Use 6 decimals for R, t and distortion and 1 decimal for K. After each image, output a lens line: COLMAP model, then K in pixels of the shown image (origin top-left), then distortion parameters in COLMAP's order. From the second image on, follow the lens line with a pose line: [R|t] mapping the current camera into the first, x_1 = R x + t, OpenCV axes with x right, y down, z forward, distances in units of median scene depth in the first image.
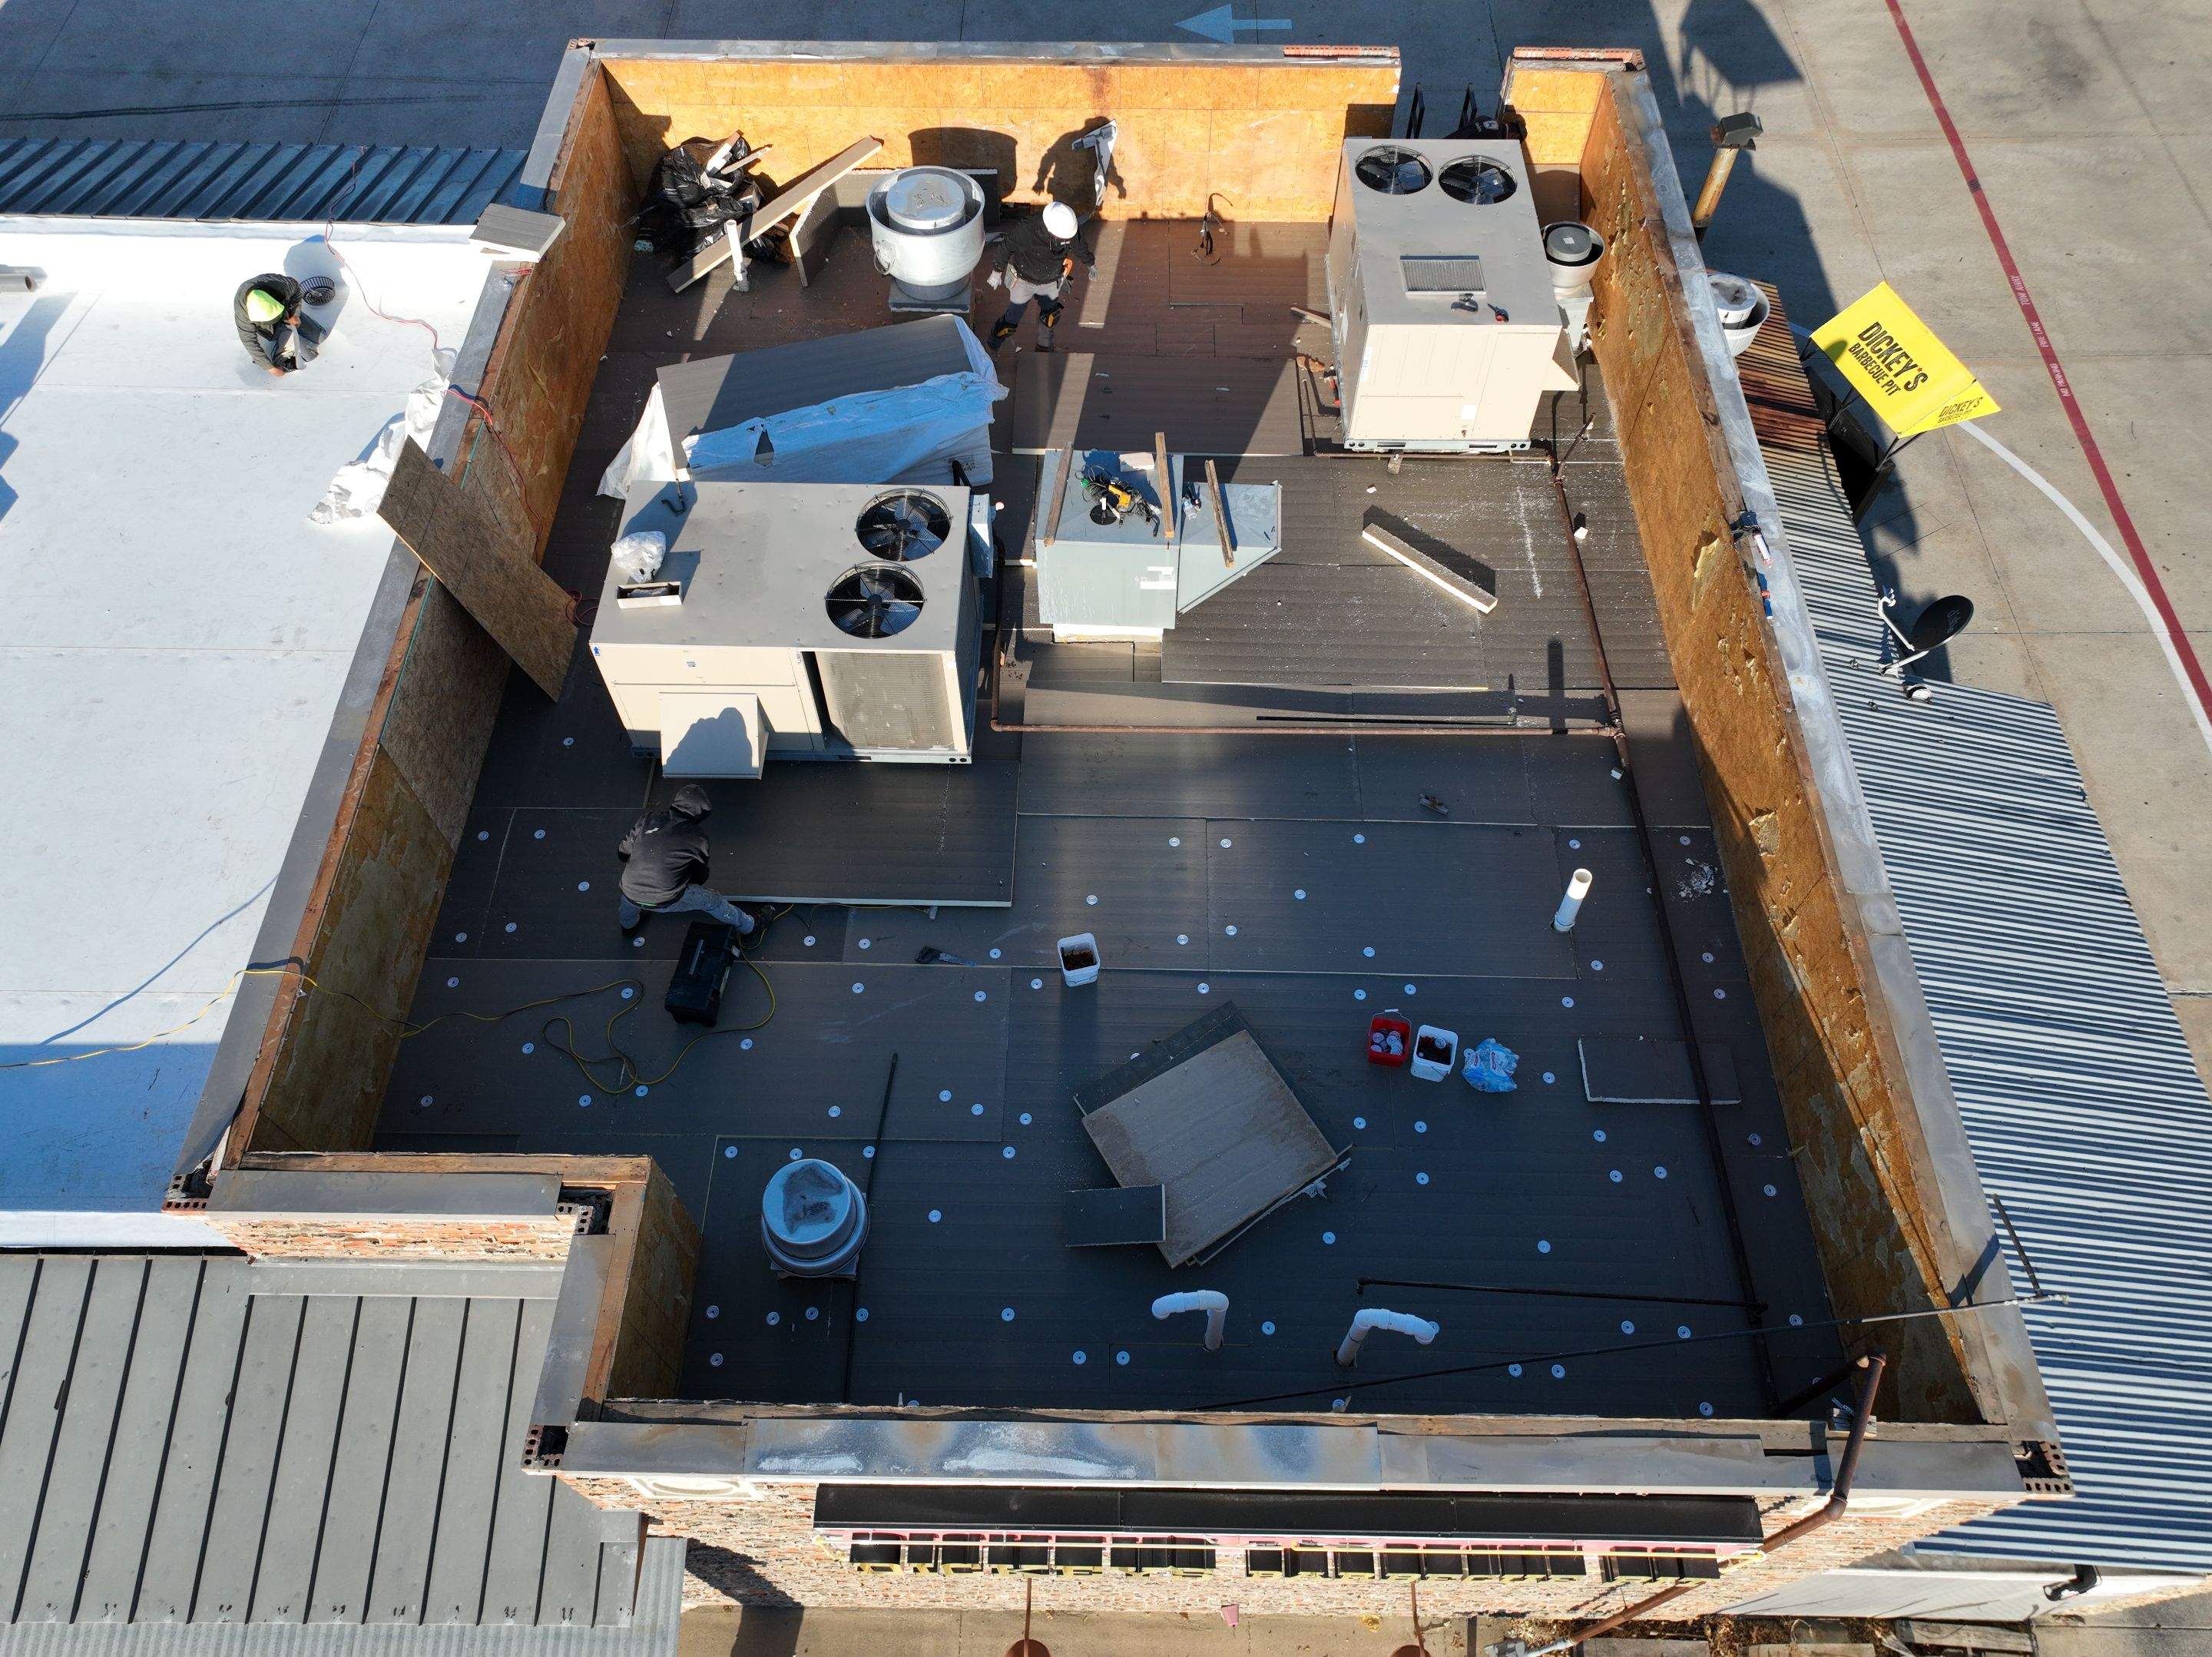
lens RADIAL K [[1558.1, 0, 1103.2], [0, 1558.1, 825.9], [0, 0, 1]] dist [-0.001955, 0.021341]
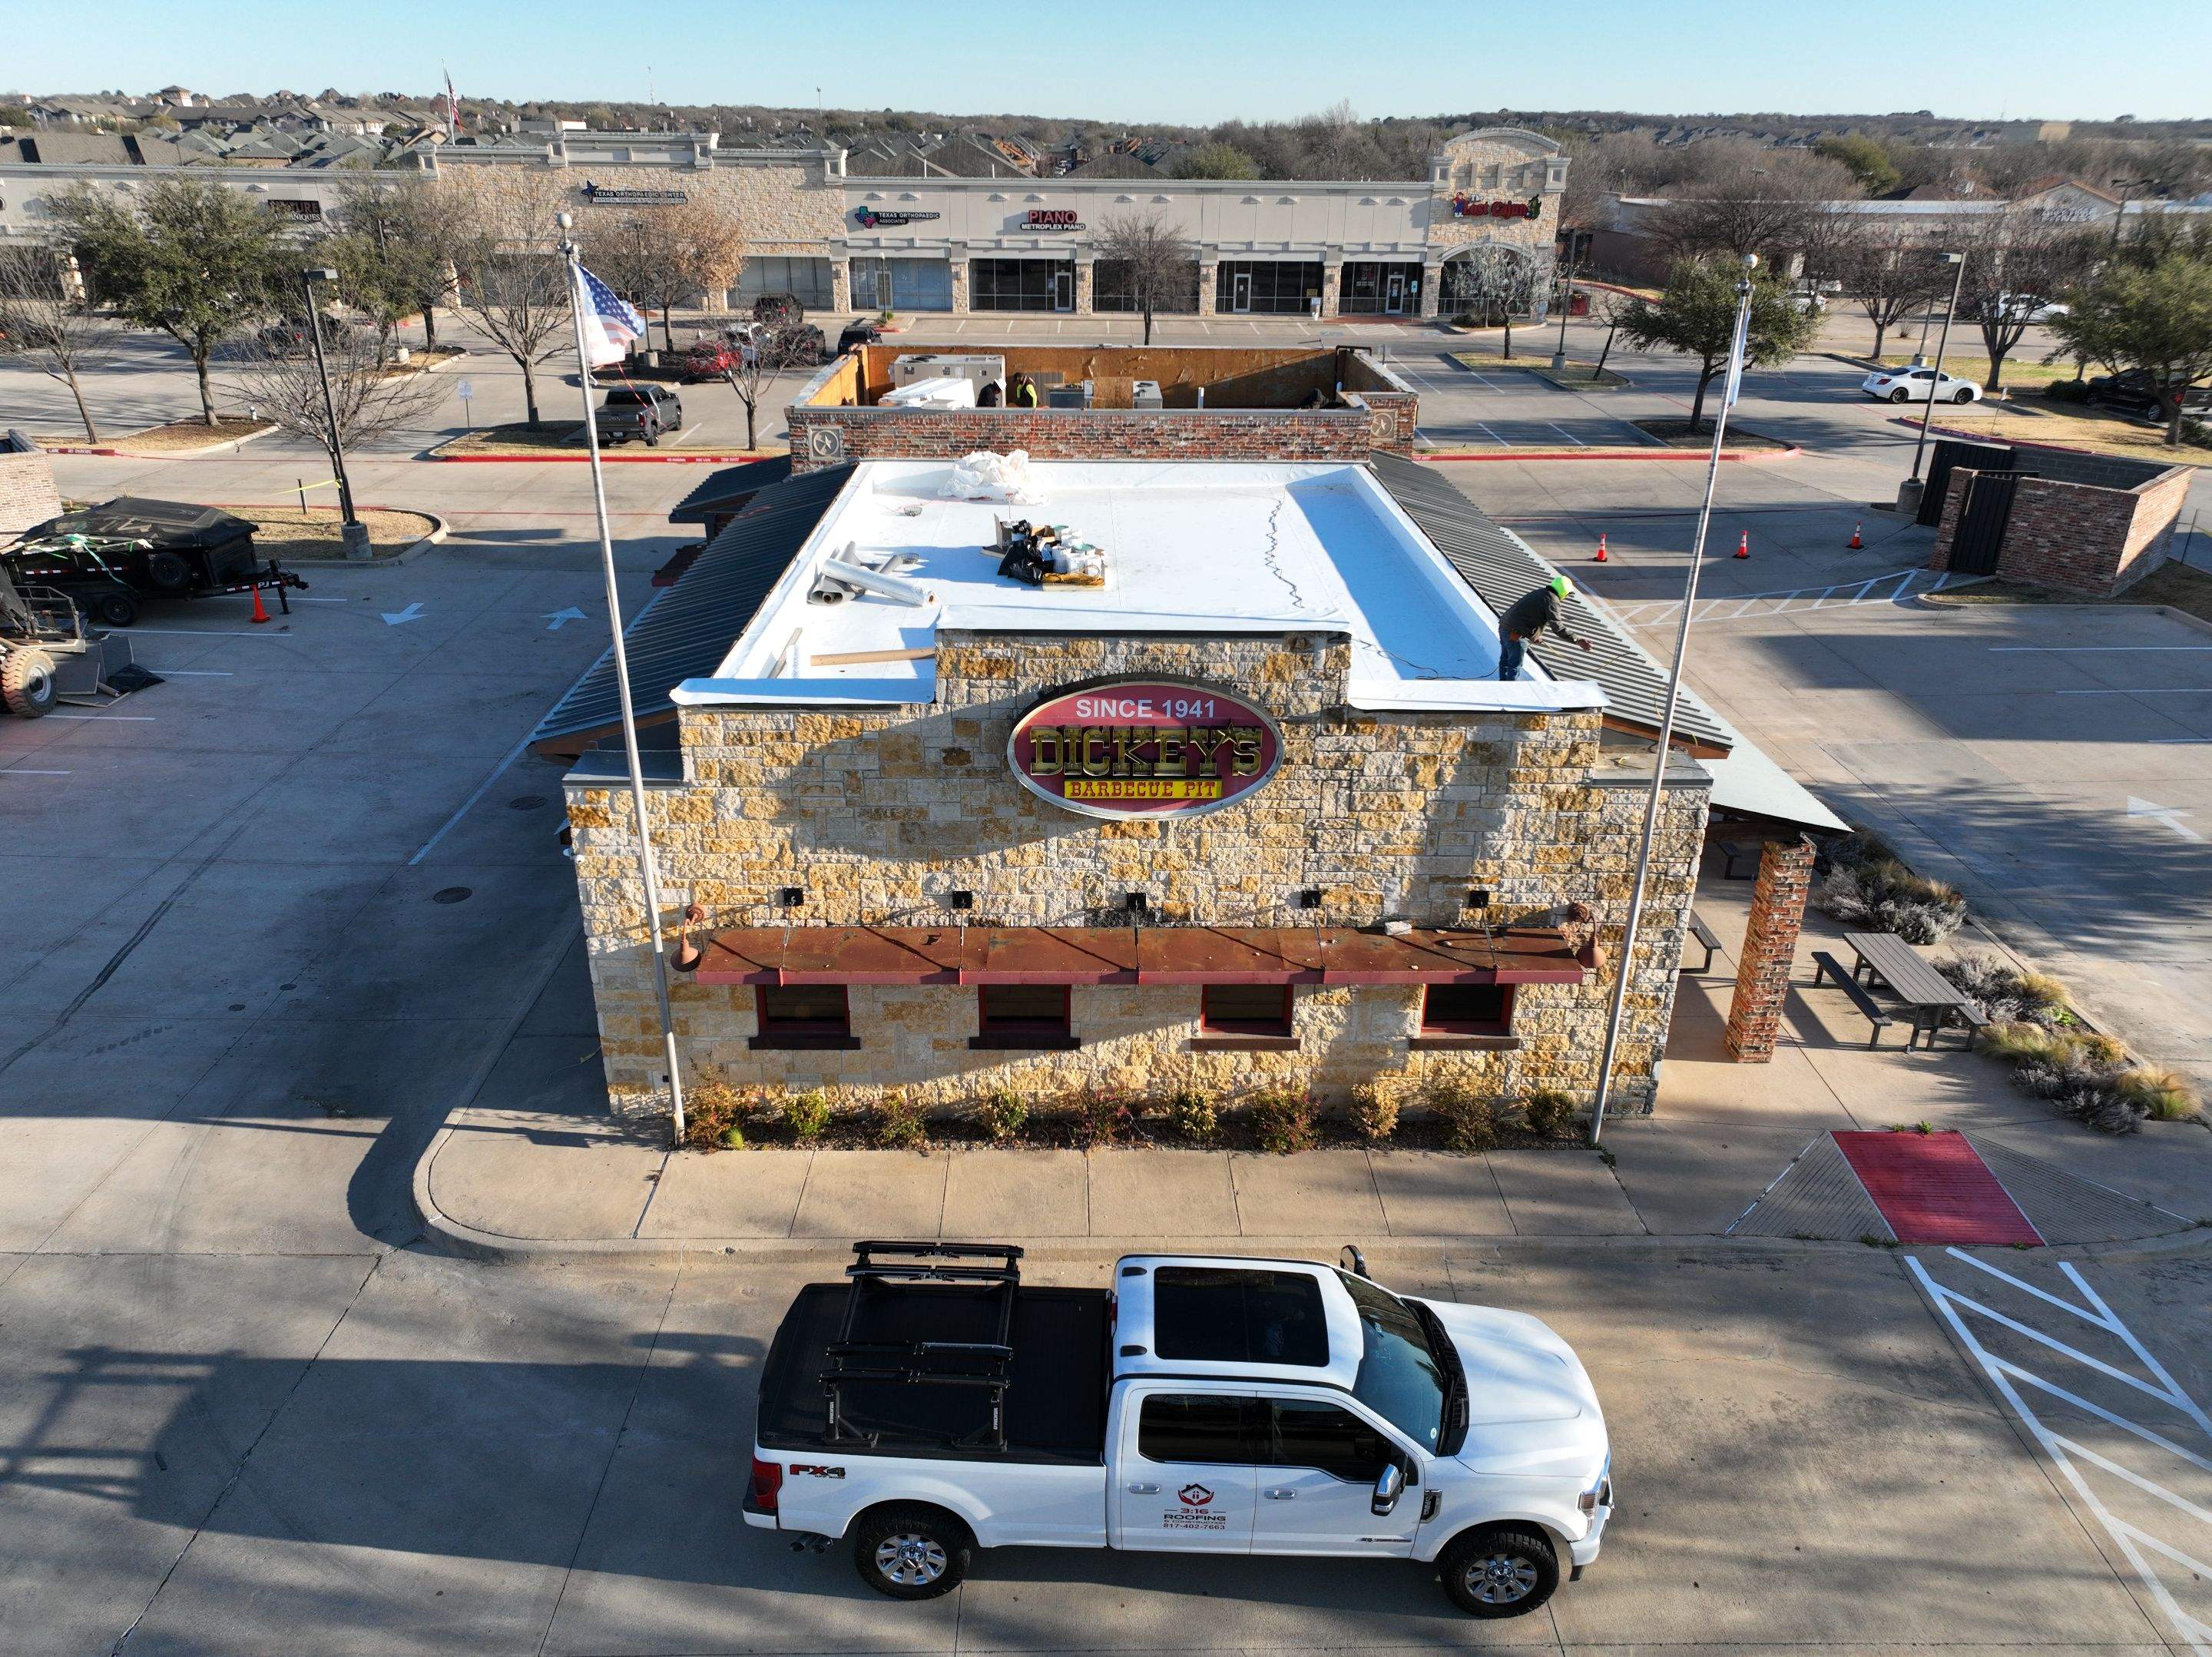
lens RADIAL K [[1558.1, 0, 1099.4], [0, 1558.1, 826.2], [0, 0, 1]] dist [-0.001955, 0.021341]
pose [[-0.025939, -0.403401, 0.914656, -2.953760], [0.833673, 0.496179, 0.242477, -0.472857], [-0.551648, 0.768814, 0.323434, 0.650781]]
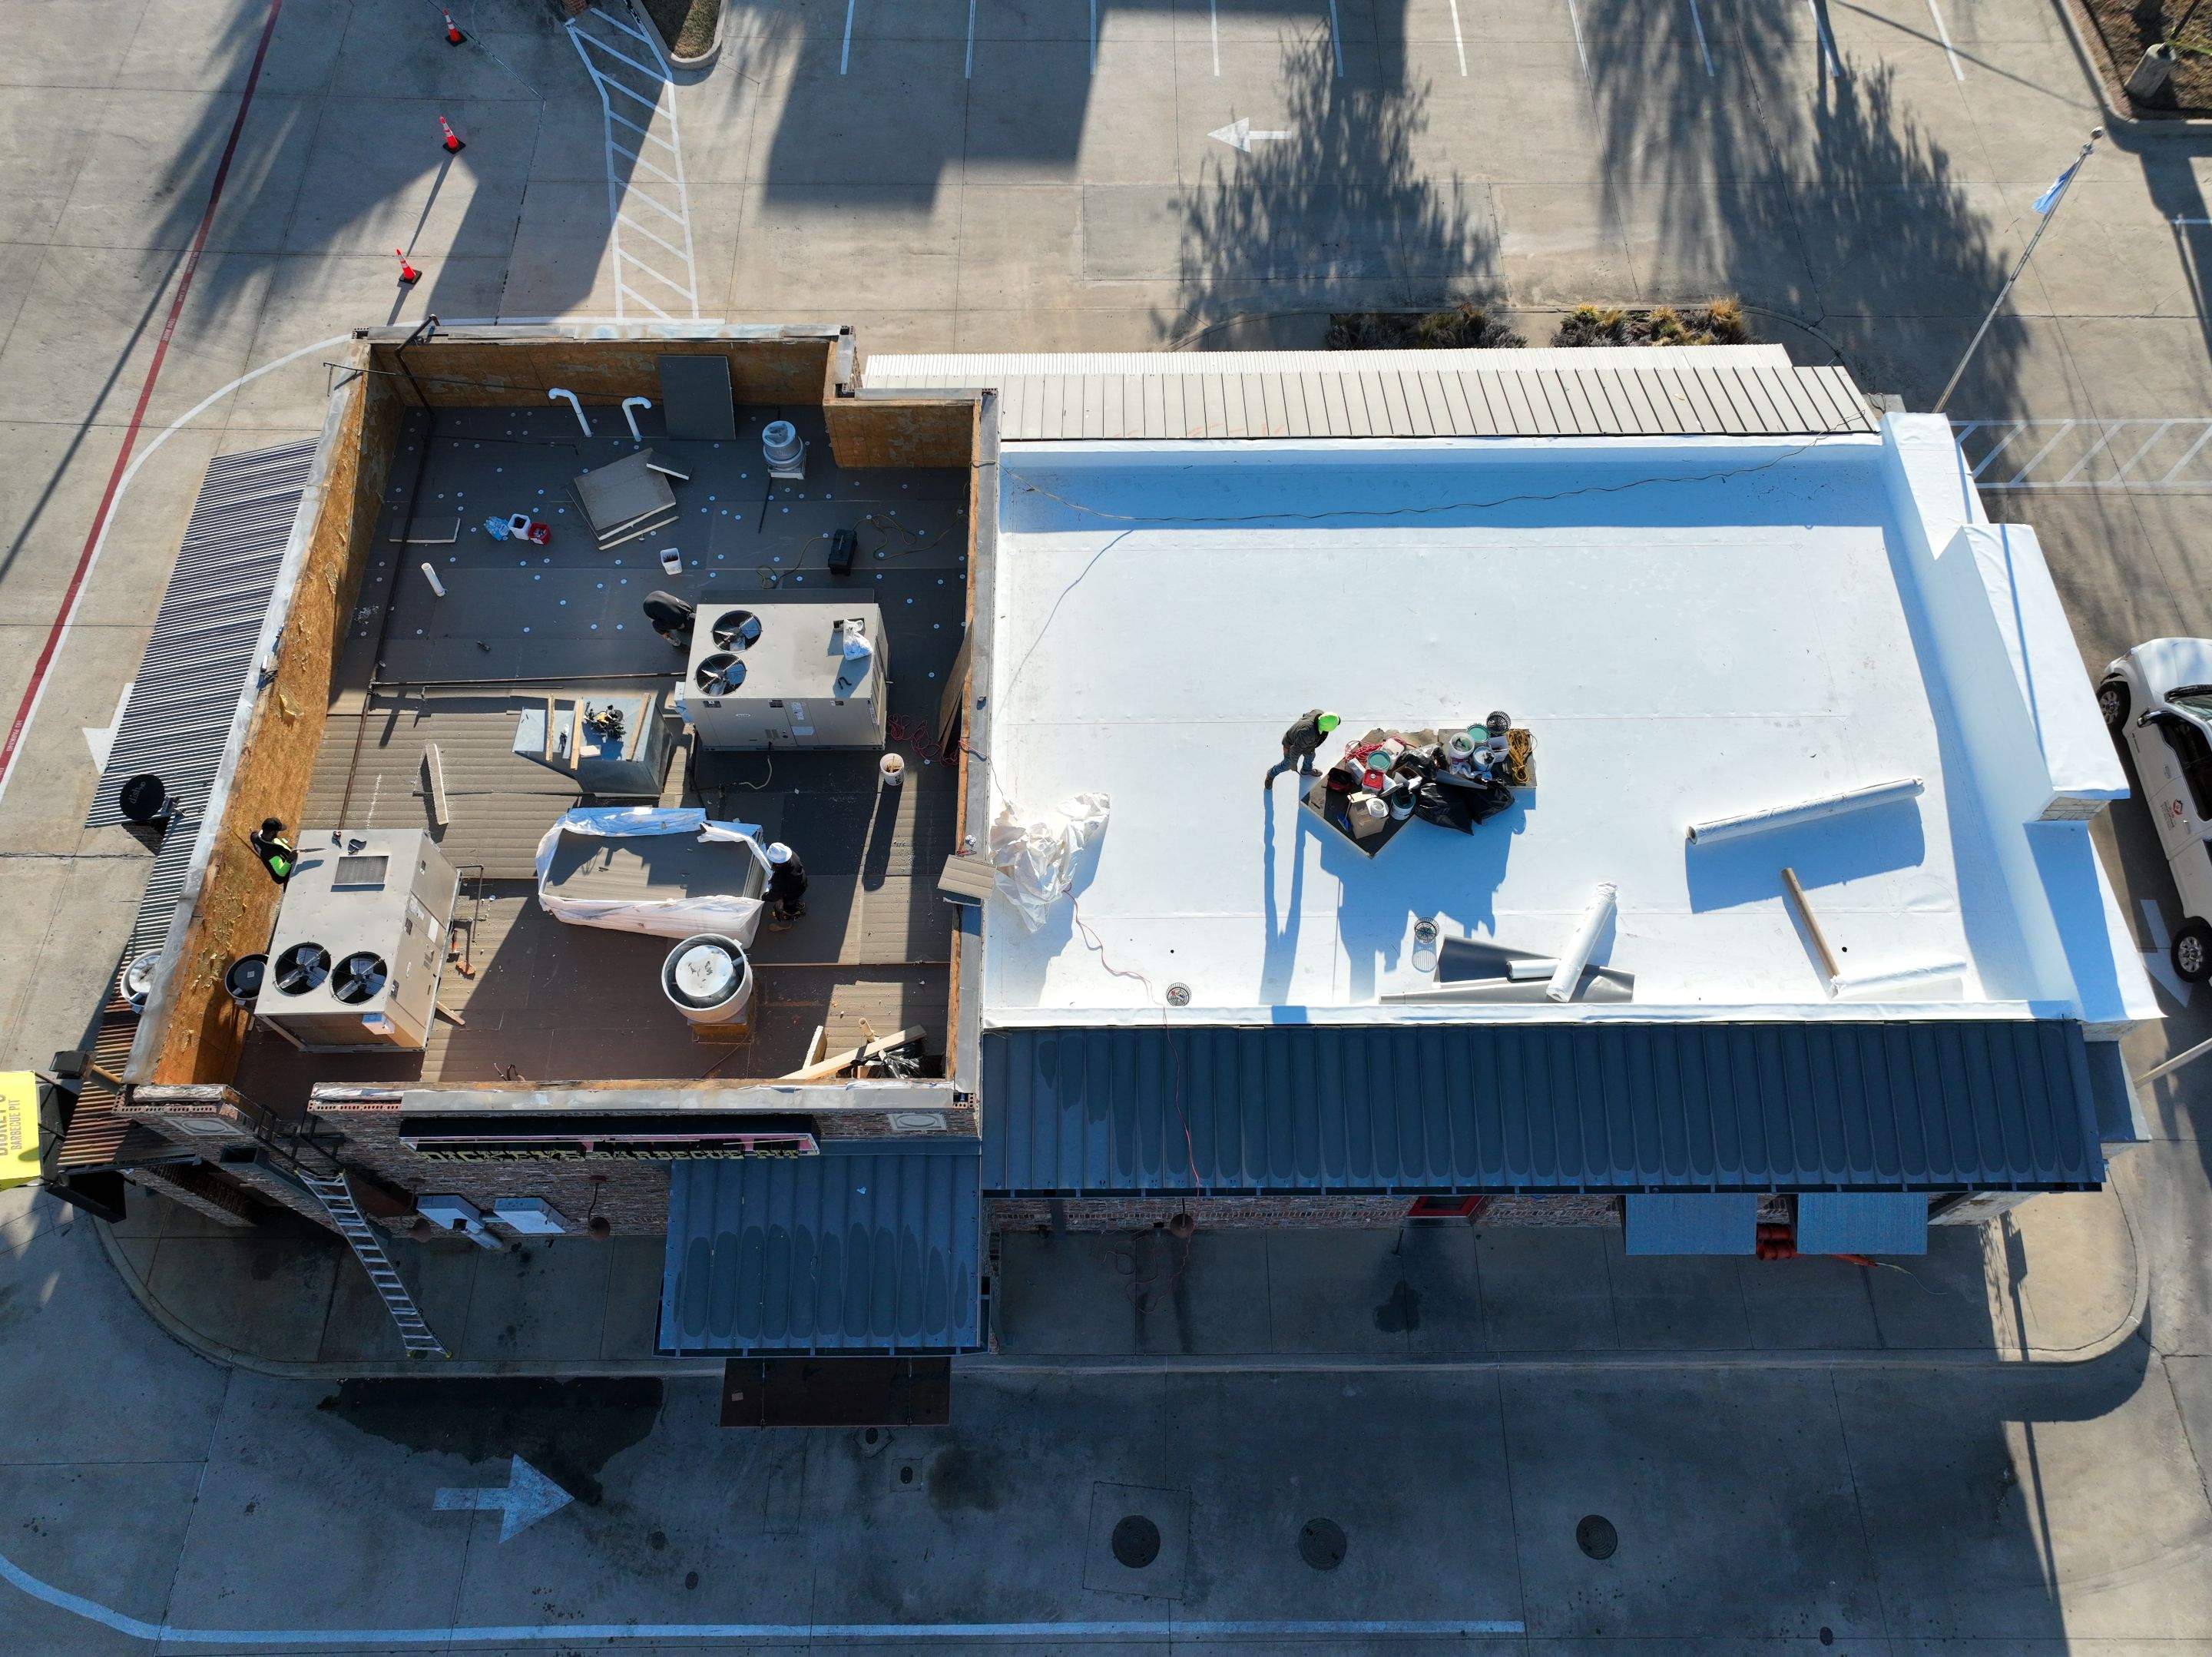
lens RADIAL K [[1558.1, 0, 1105.6], [0, 1558.1, 823.4], [0, 0, 1]] dist [-0.001955, 0.021341]
pose [[-0.999747, 0.019852, -0.010552, -0.533622], [-0.018797, -0.480570, 0.876755, -1.812483], [0.012335, 0.876731, 0.480822, 0.250581]]
